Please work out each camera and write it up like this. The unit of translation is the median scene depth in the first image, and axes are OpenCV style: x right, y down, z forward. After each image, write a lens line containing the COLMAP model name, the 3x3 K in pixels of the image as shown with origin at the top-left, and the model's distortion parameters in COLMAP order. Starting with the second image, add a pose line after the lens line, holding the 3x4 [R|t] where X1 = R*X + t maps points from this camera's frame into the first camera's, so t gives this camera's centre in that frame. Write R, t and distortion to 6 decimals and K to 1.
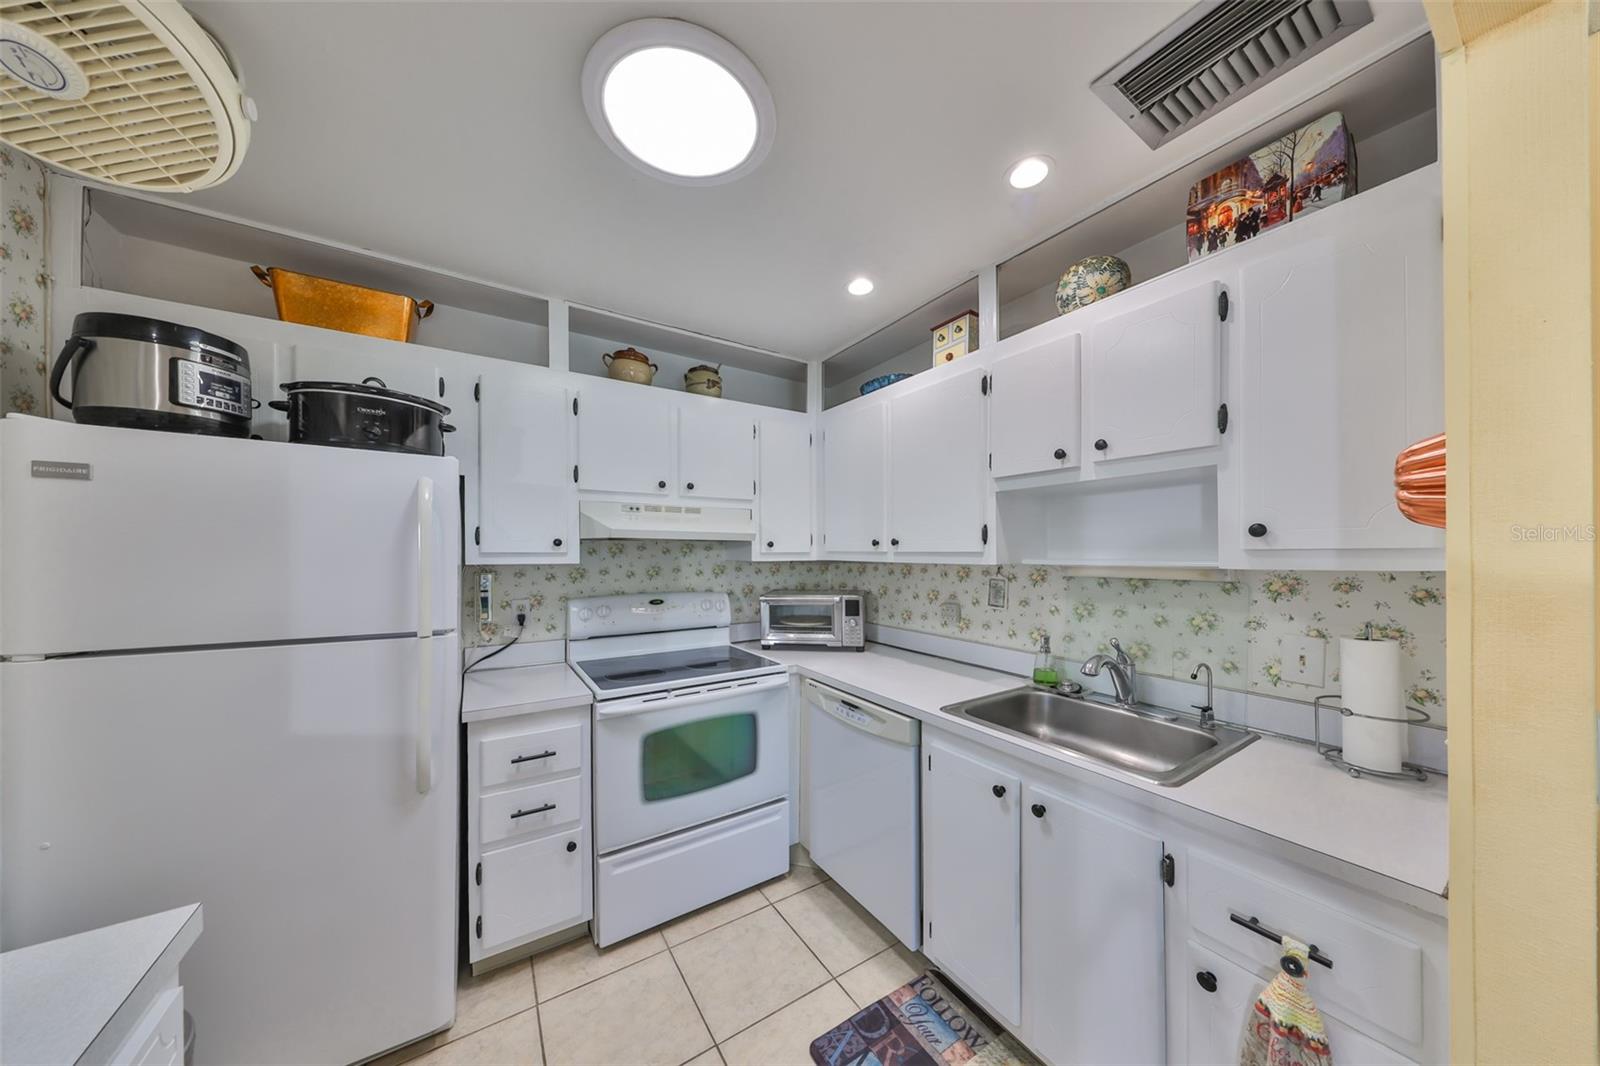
lens RADIAL K [[495.4, 0, 788.3], [0, 495.4, 552.6], [0, 0, 1]] dist [0.000270, -0.000020]
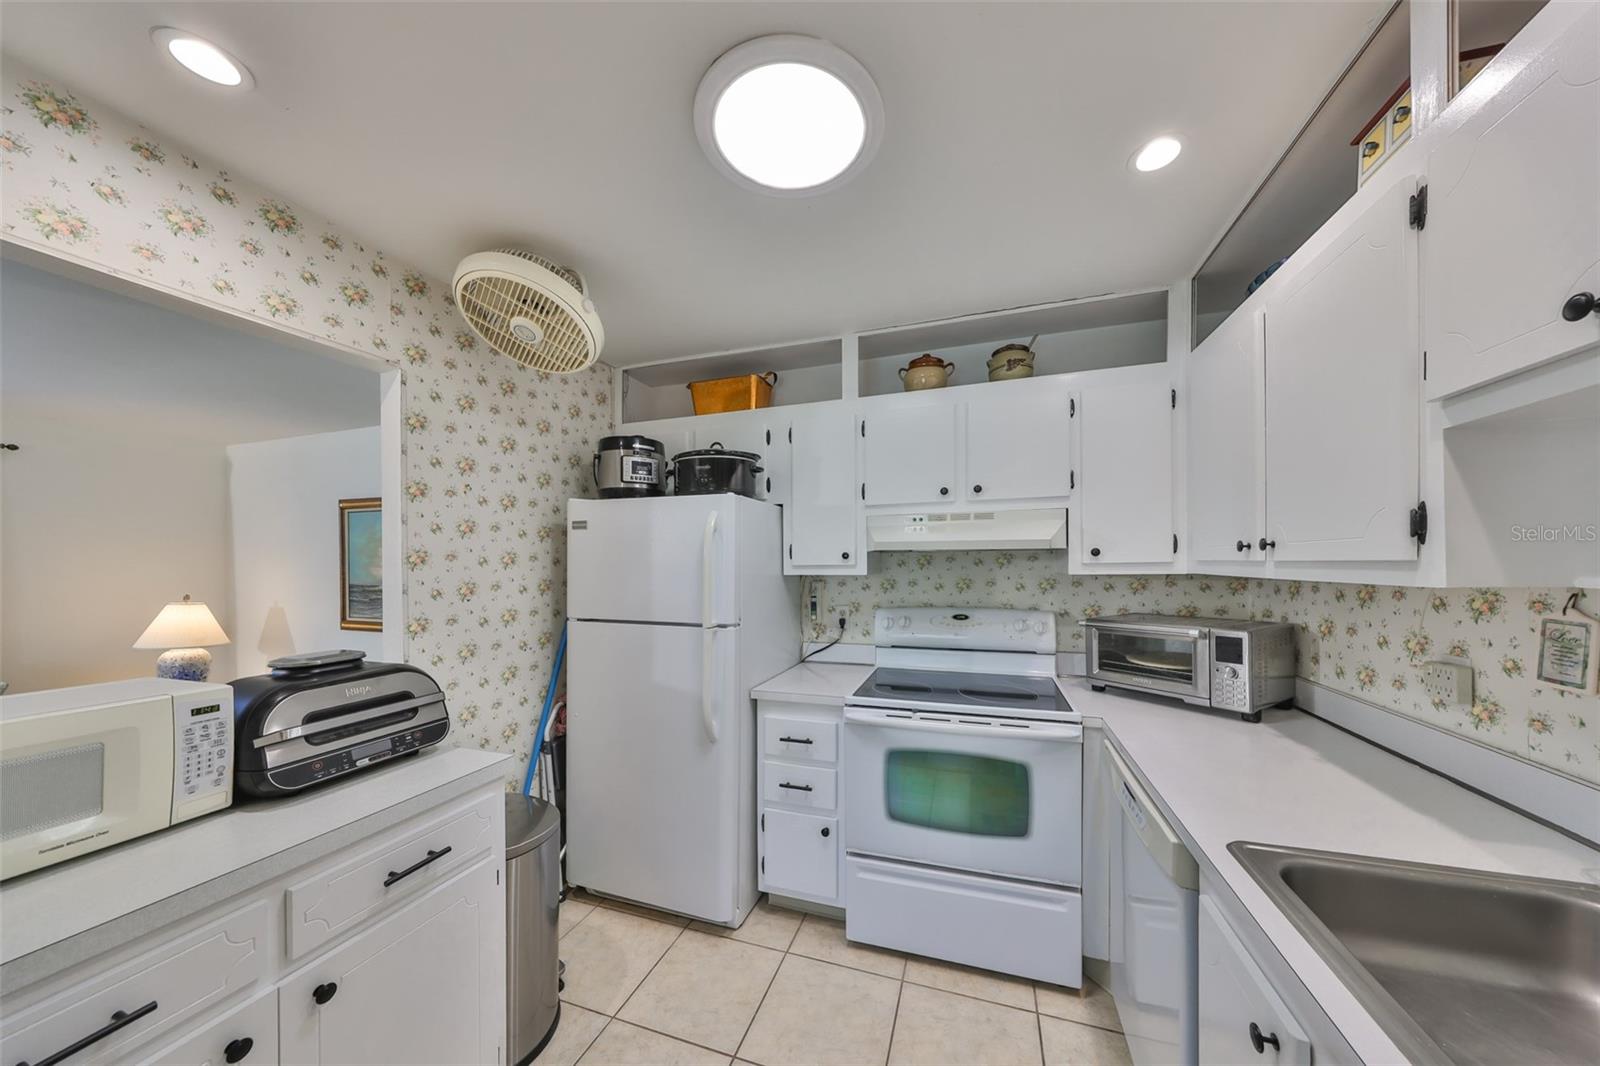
lens RADIAL K [[501.2, 0, 798.3], [0, 501.2, 565.1], [0, 0, 1]] dist [0.000063, 0.000052]
pose [[0.647236, -0.004153, -0.762278, 0.294359], [0.007831, 0.999969, 0.001201, -0.001641], [0.762249, -0.006747, 0.647249, 0.184256]]
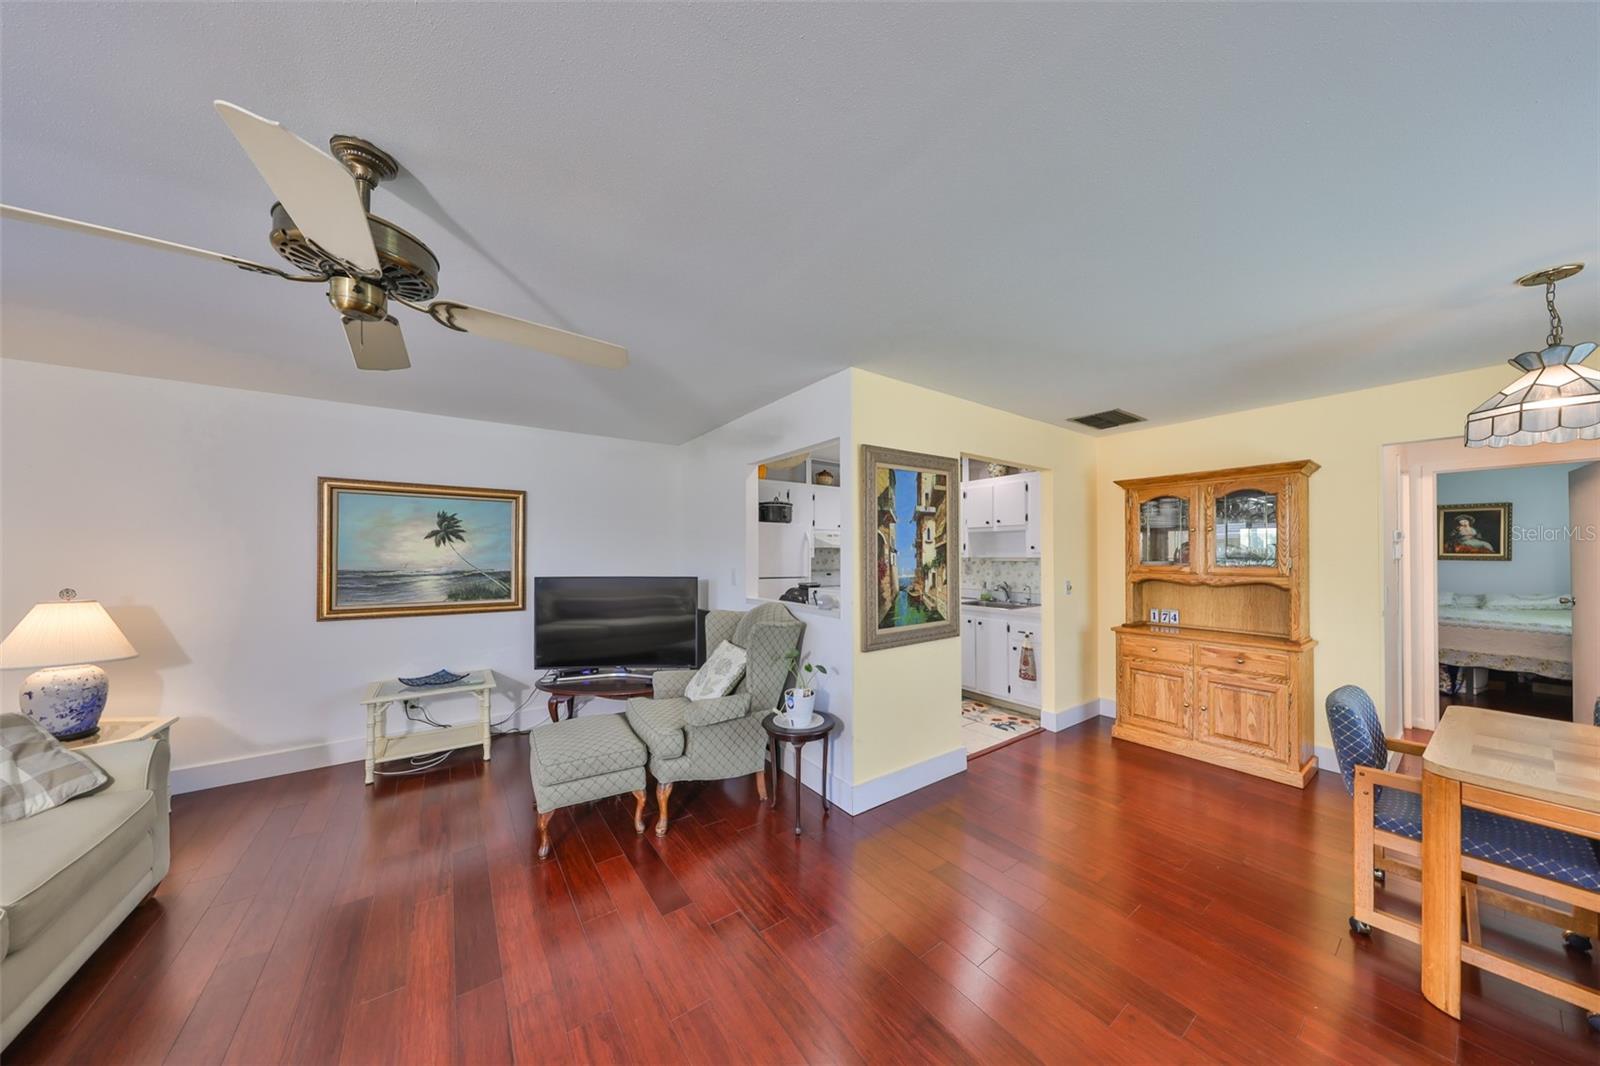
lens RADIAL K [[502.6, 0, 799.1], [0, 502.6, 550.5], [0, 0, 1]] dist [-0.009328, 0.003984]
pose [[0.997287, -0.000788, 0.073606, -0.663237], [0.001261, 0.999979, -0.006372, 0.002104], [-0.073599, 0.006447, 0.997267, -1.571911]]
